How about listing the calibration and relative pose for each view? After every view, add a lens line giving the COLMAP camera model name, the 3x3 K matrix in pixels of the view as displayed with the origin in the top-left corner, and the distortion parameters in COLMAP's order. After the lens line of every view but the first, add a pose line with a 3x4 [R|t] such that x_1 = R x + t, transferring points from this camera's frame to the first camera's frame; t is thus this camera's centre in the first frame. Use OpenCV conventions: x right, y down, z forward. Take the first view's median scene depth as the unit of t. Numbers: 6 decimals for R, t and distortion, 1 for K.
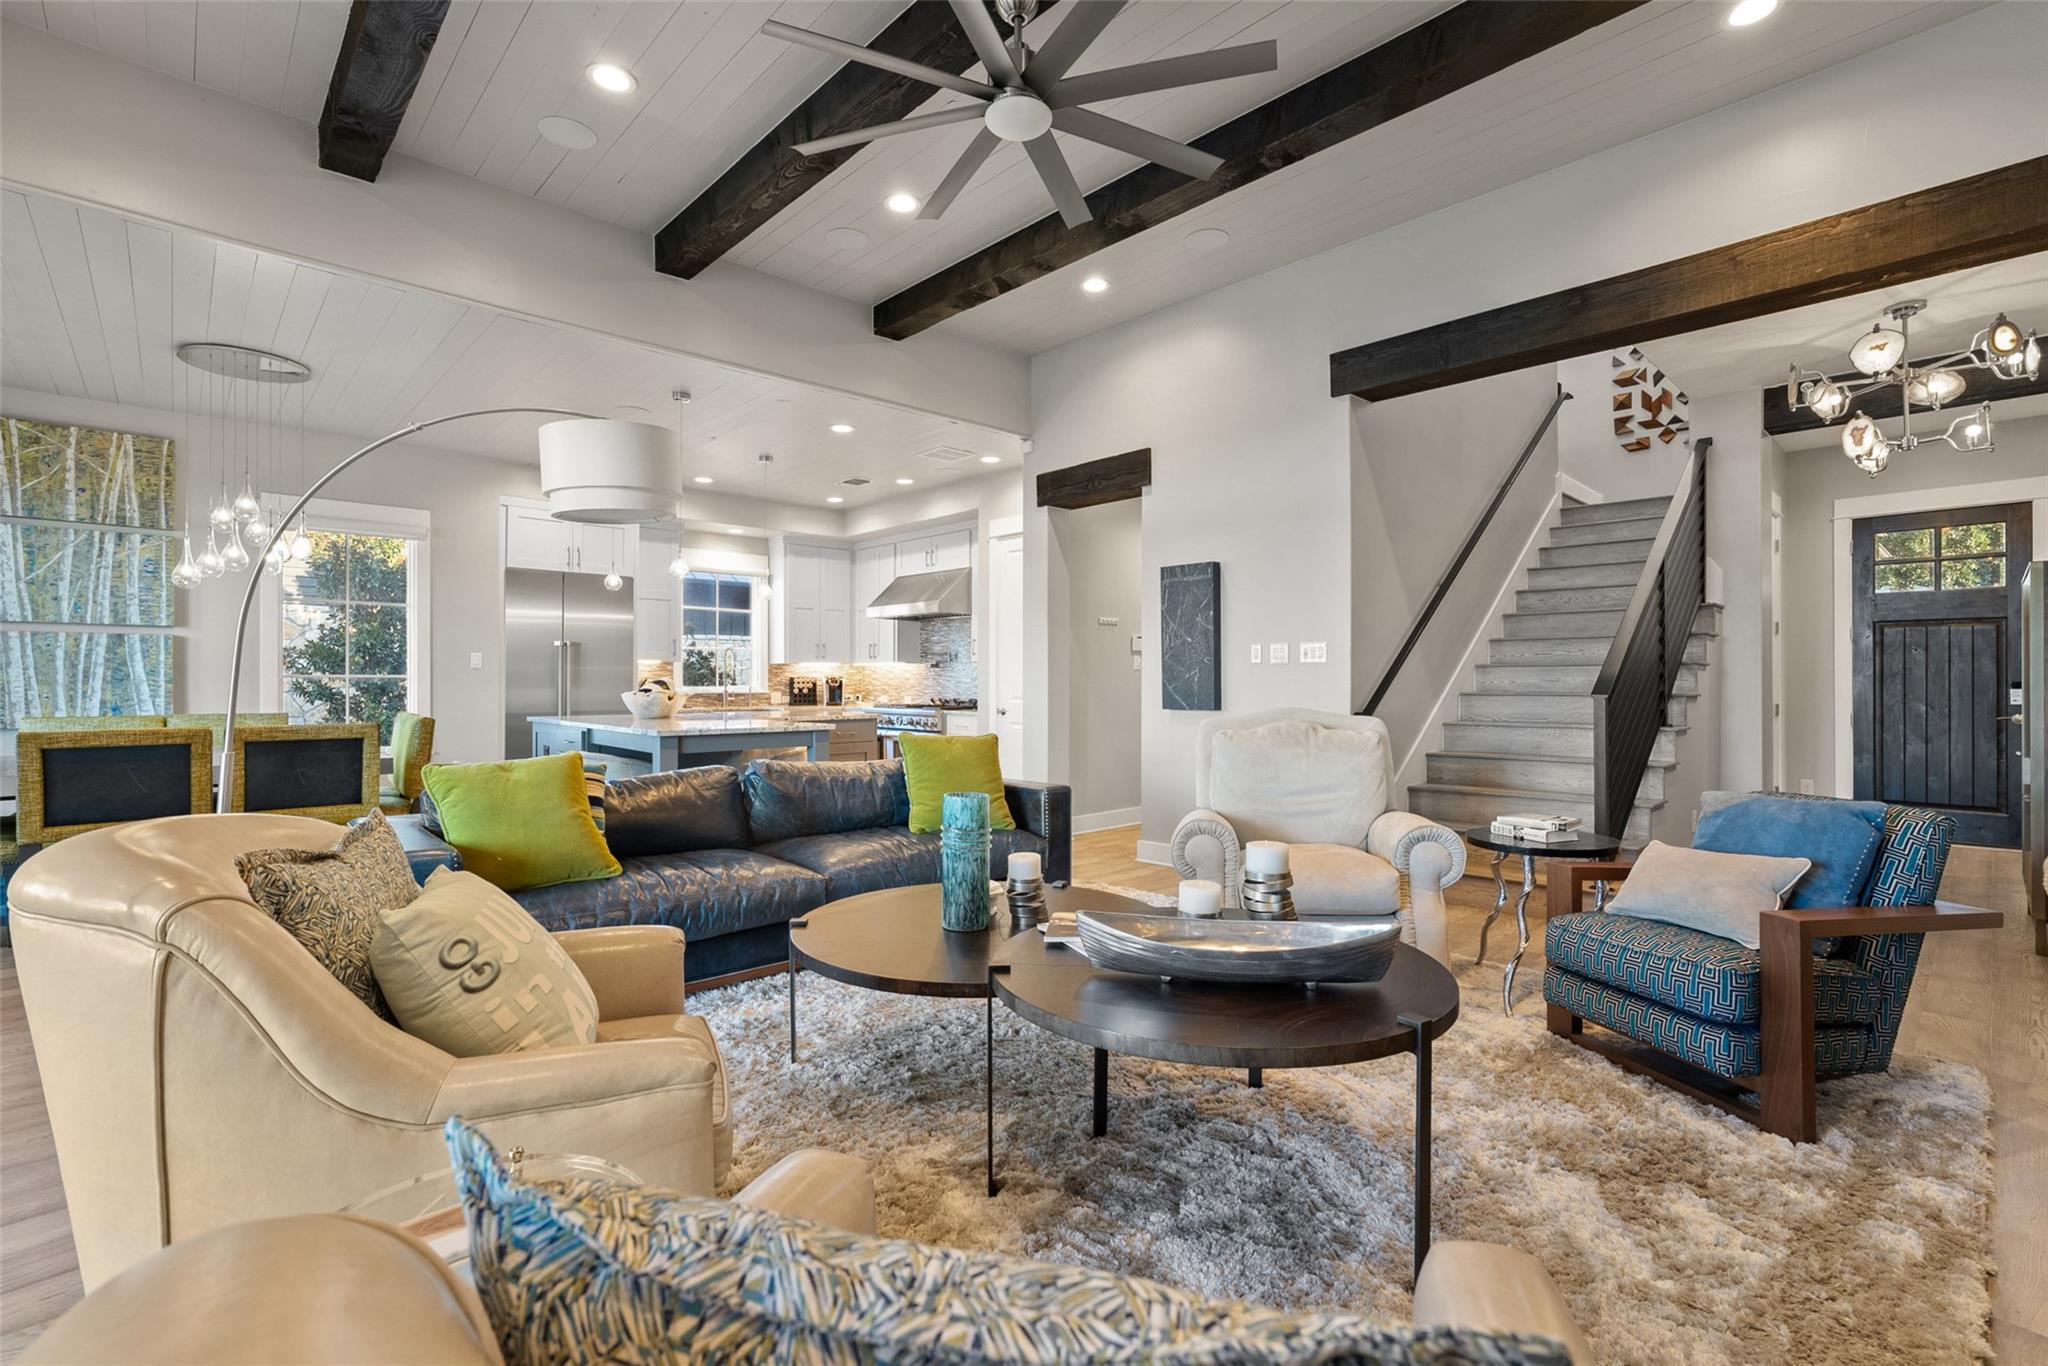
lens RADIAL K [[909.1, 0, 1018.7], [0, 909.1, 681.8], [0, 0, 1]] dist [-0.032041, 0.020338]
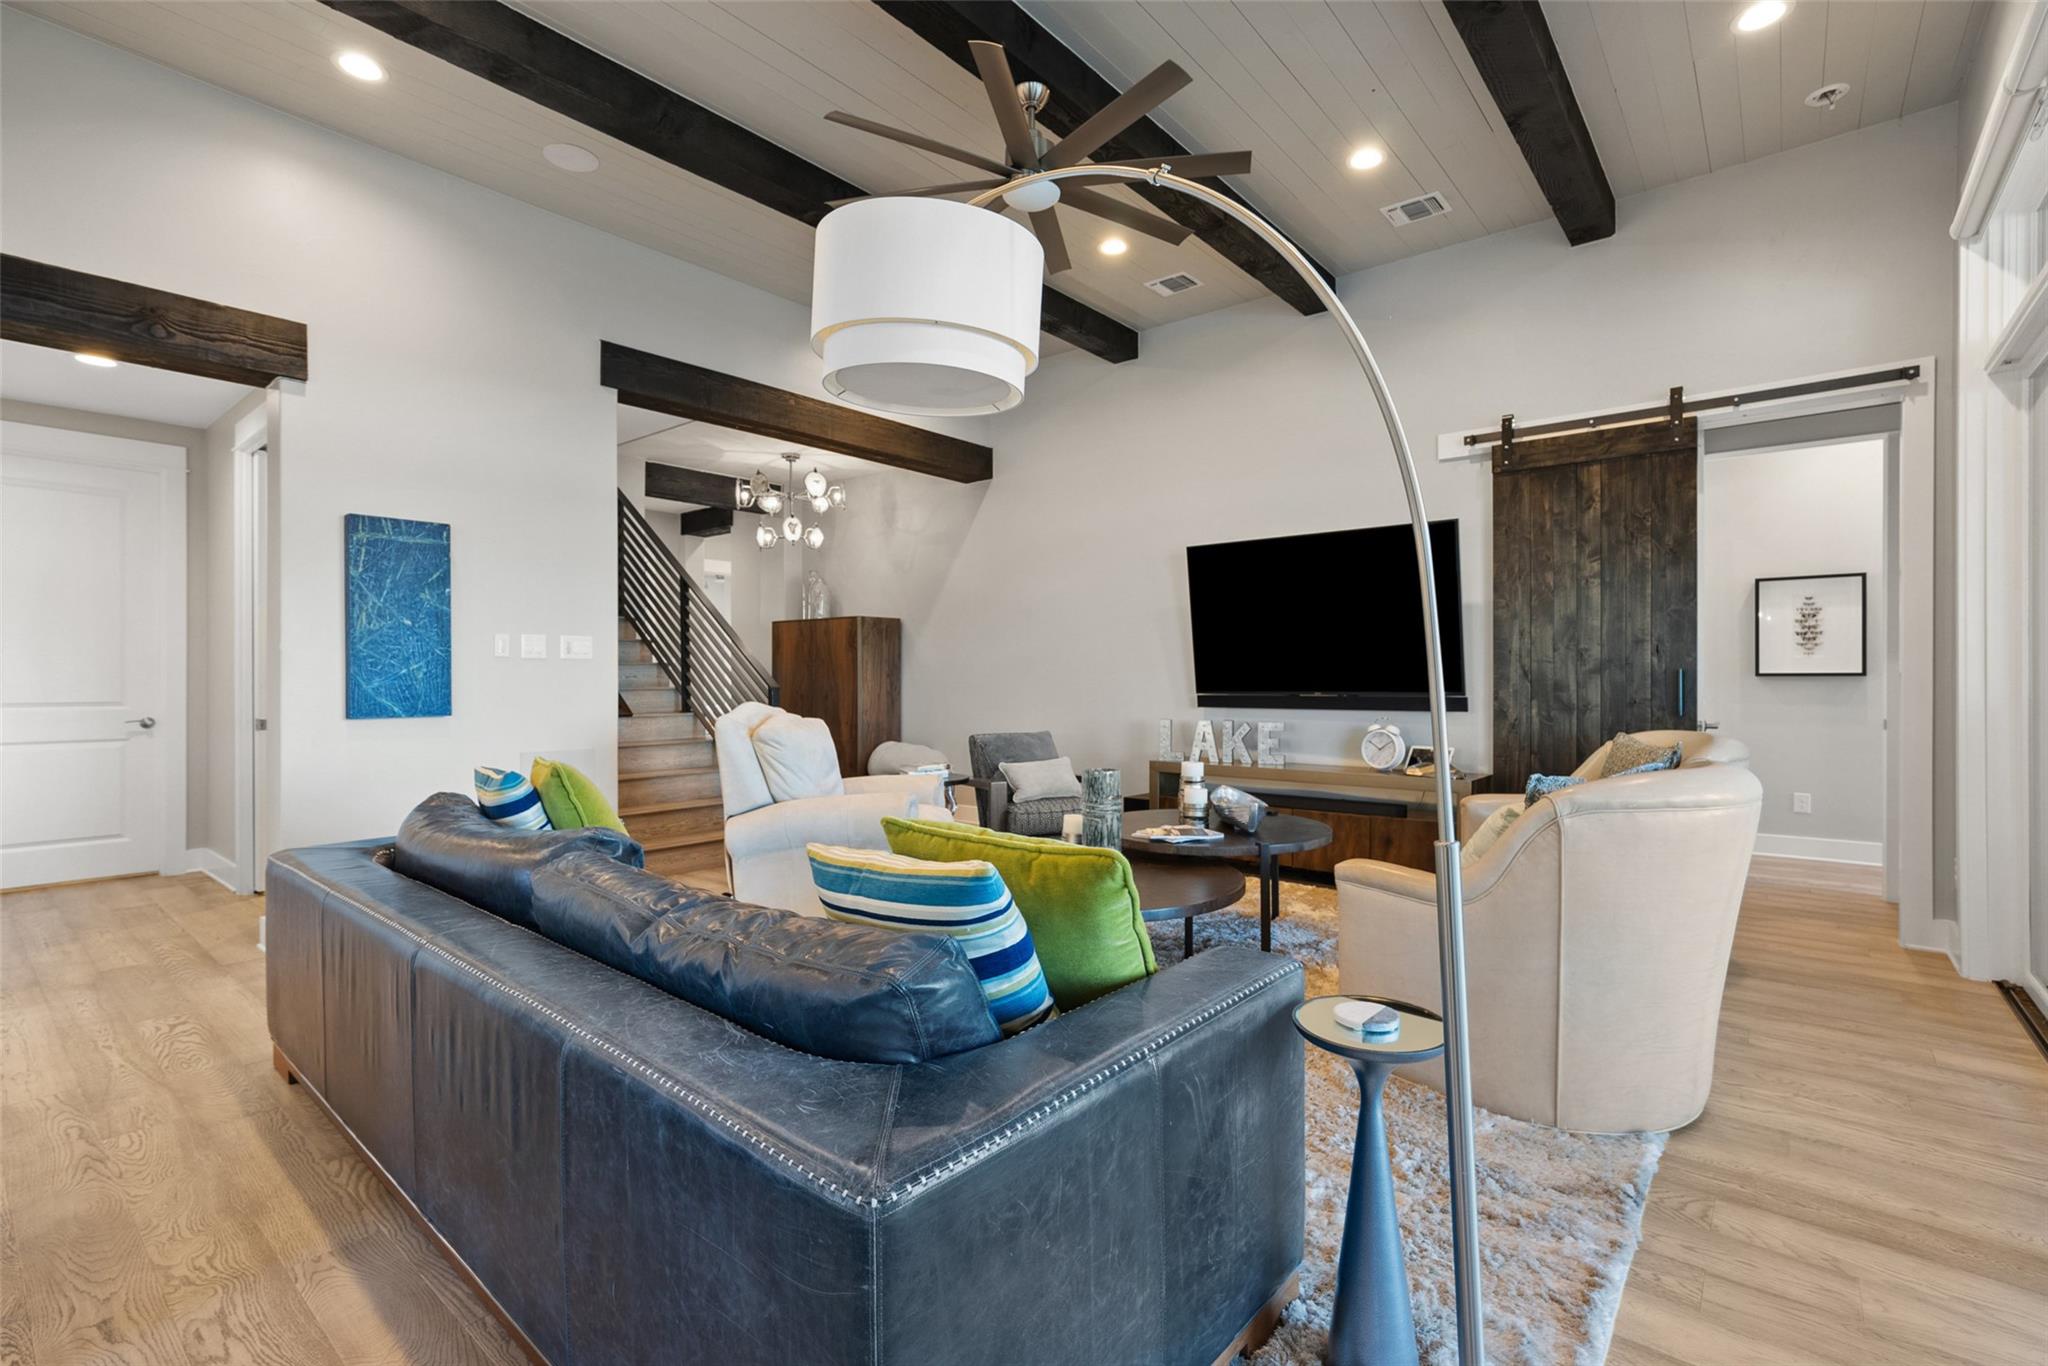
lens RADIAL K [[909.1, 0, 1018.7], [0, 909.1, 681.8], [0, 0, 1]] dist [-0.032041, 0.020338]
pose [[-0.105125, -0.005107, 0.994446, -0.608735], [0.002689, 0.999982, 0.005420, -0.000543], [-0.994455, 0.003244, -0.105109, 0.603261]]
